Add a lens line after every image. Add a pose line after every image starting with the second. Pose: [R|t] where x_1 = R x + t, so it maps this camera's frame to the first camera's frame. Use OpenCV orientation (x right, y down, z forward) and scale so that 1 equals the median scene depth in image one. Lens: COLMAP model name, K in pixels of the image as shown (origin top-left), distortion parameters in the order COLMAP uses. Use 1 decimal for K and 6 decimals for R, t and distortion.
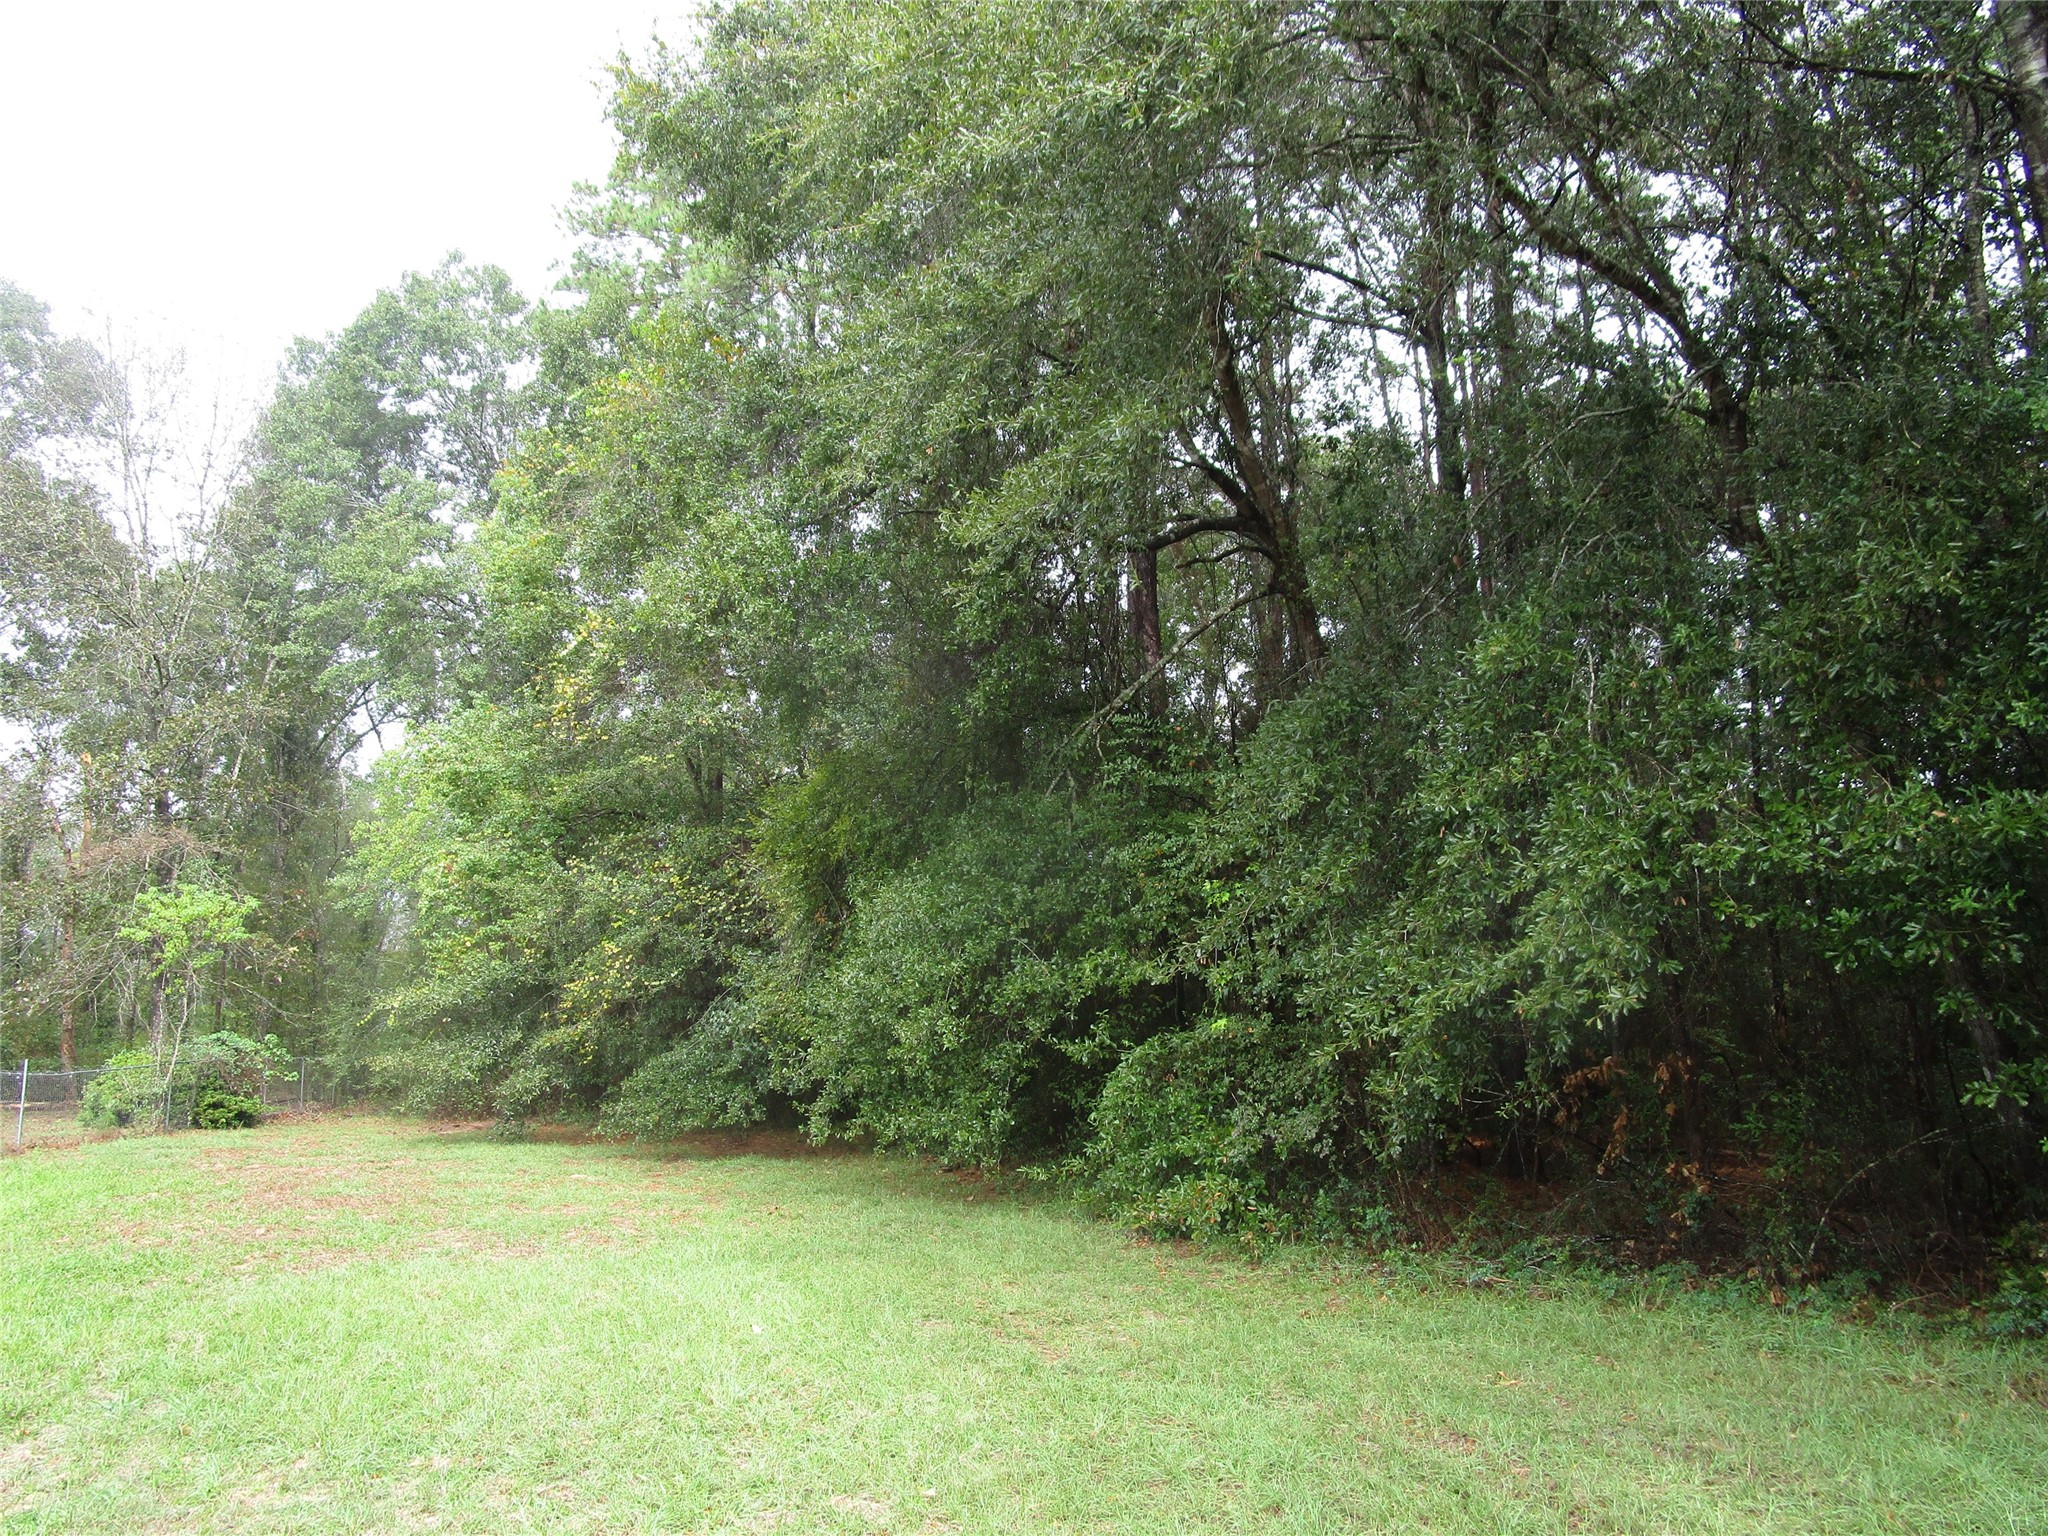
lens RADIAL K [[1483.9, 0, 1029.3], [0, 1483.9, 764.2], [0, 0, 1]] dist [-0.006975, 0.005907]
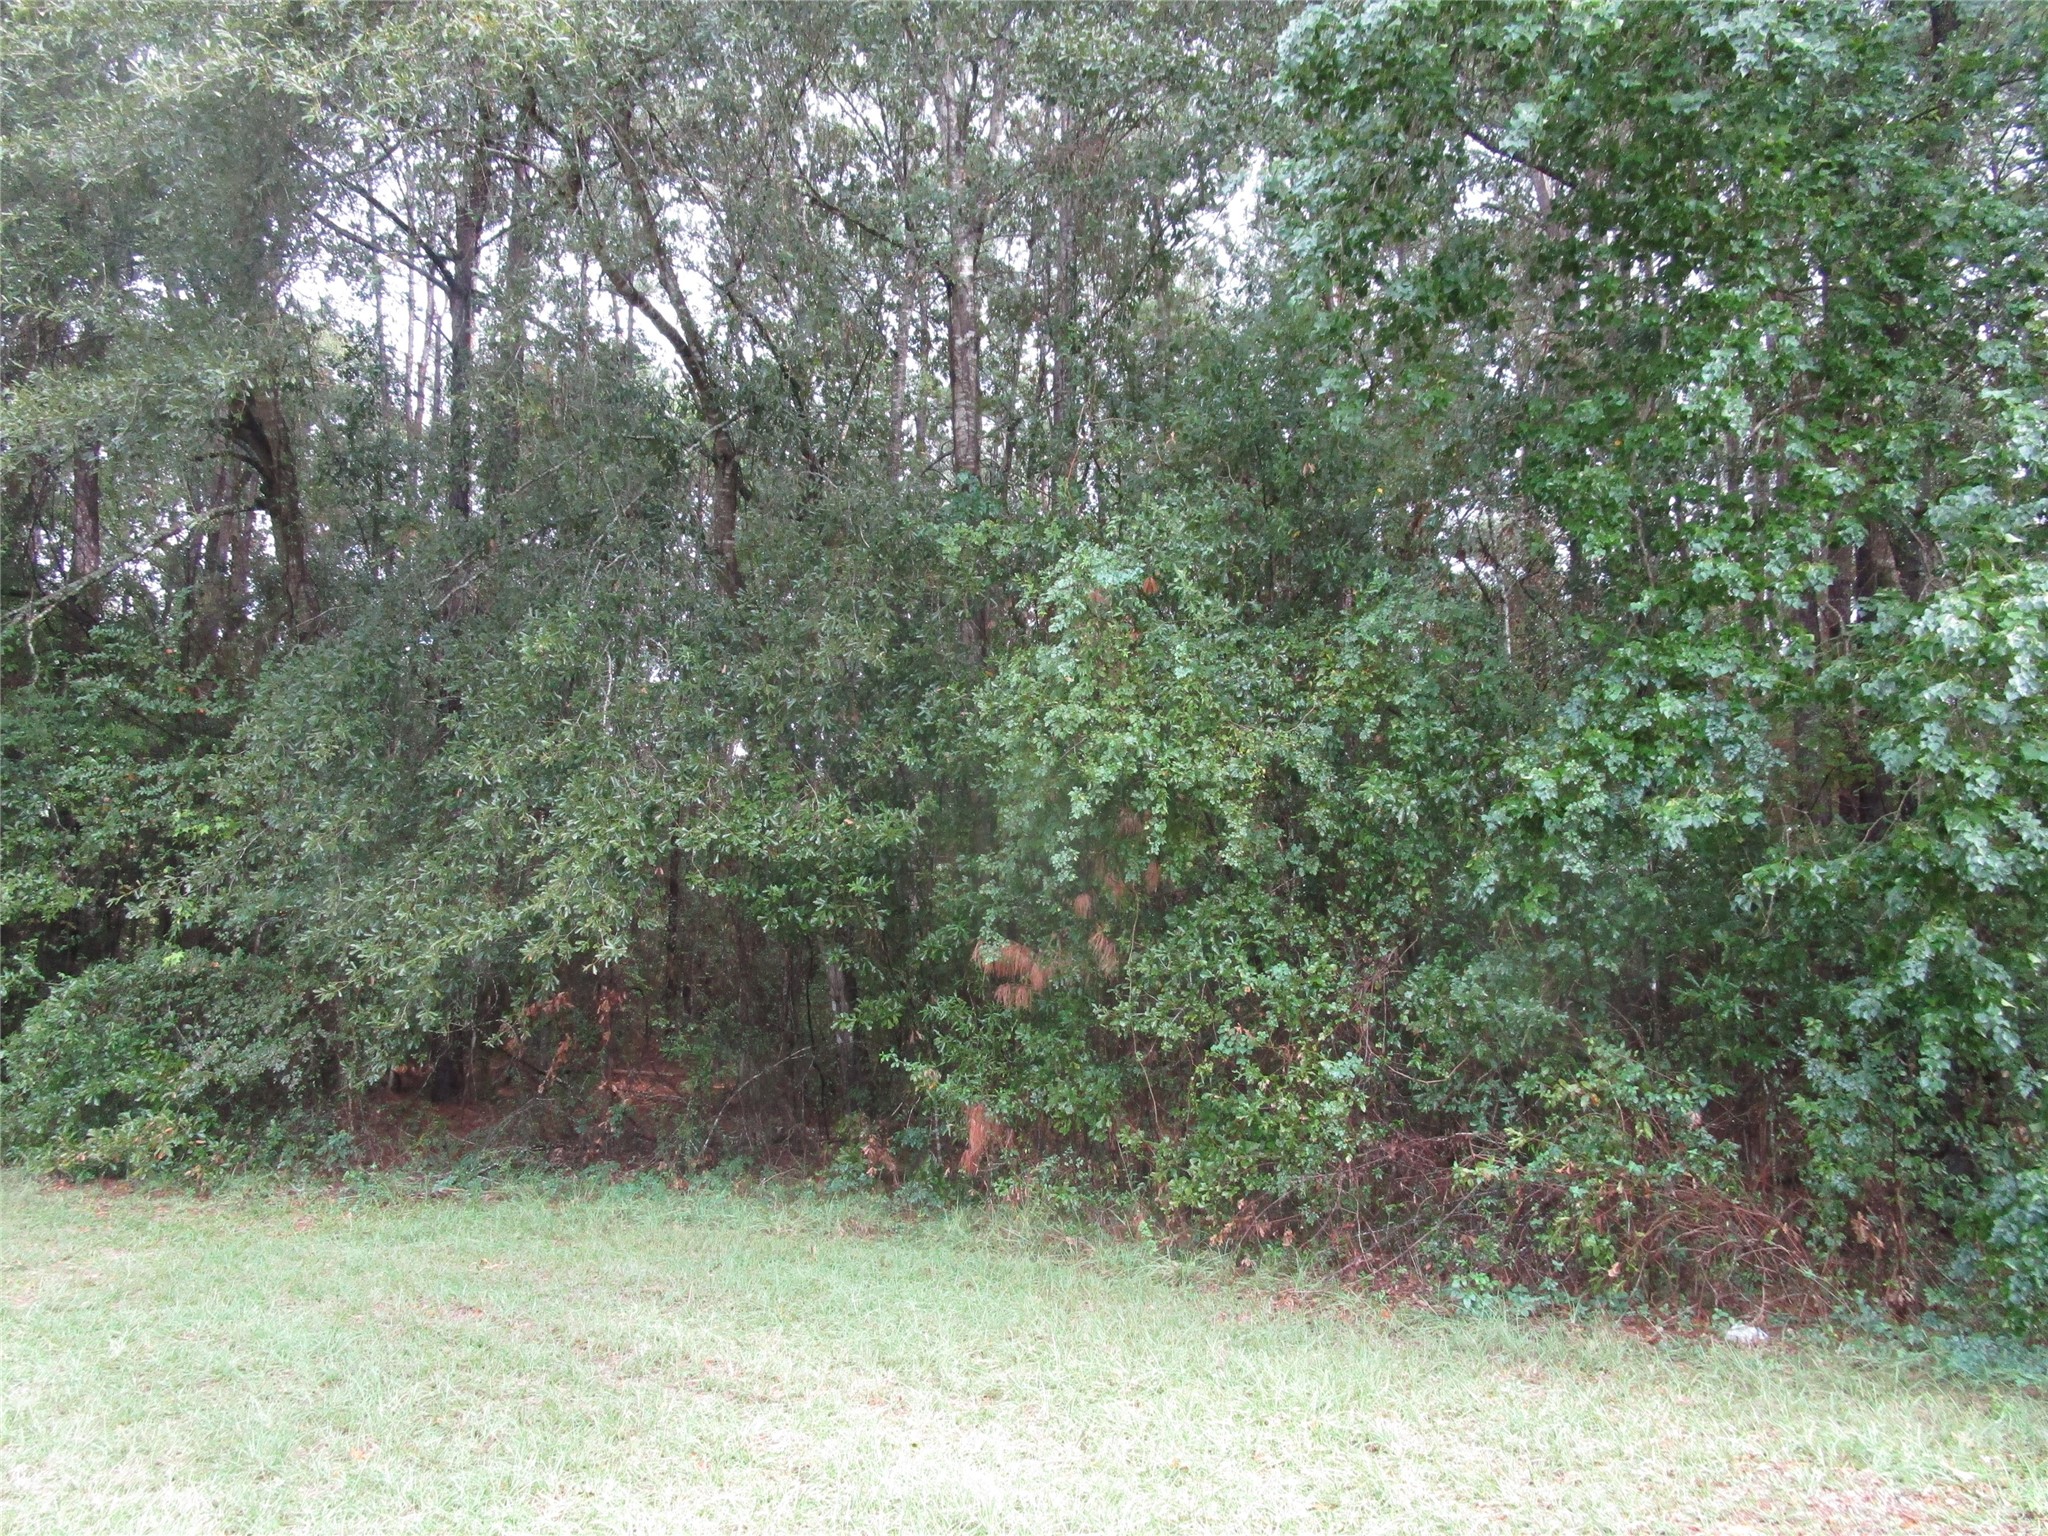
lens RADIAL K [[1483.9, 0, 1029.3], [0, 1483.9, 764.2], [0, 0, 1]] dist [-0.006975, 0.005907]
pose [[0.751684, 0.100765, 0.651780, -0.088408], [-0.132629, 0.991166, -0.000276, -0.022236], [-0.646050, -0.086237, 0.758408, -0.080597]]
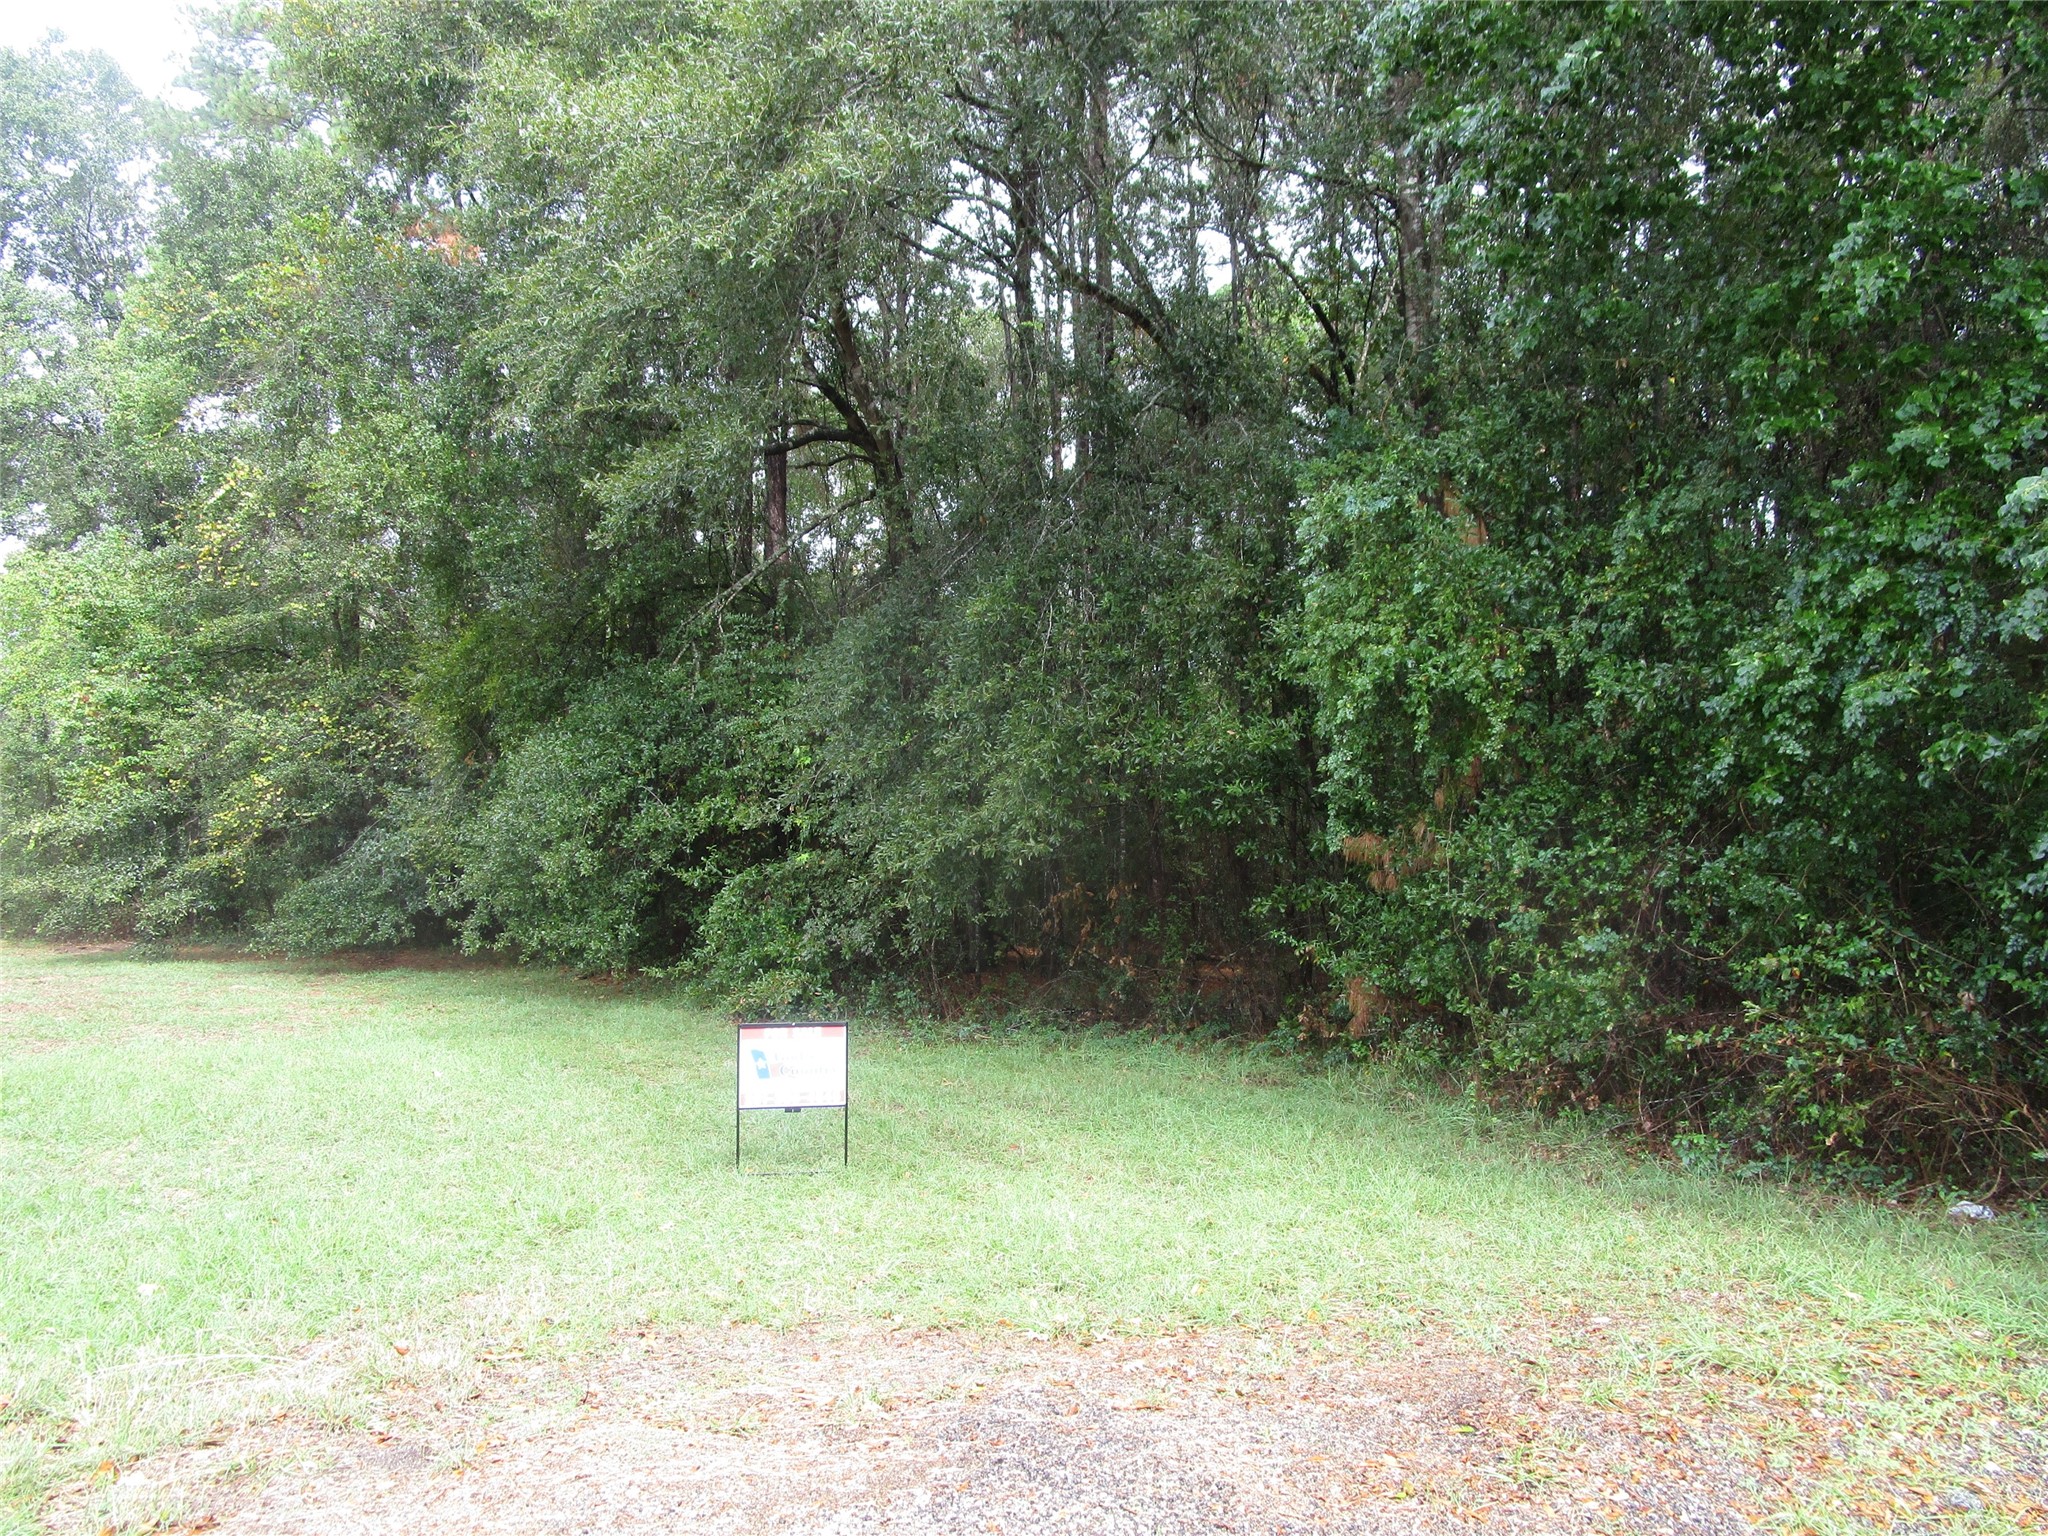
lens RADIAL K [[1498.4, 0, 1035.9], [0, 1498.4, 744.3], [0, 0, 1]] dist [-0.029597, 0.001924]
pose [[0.971741, 0.021691, 0.235050, 0.015426], [-0.045799, 0.994172, 0.097595, -0.053627], [-0.231563, -0.105602, 0.967071, -0.269712]]
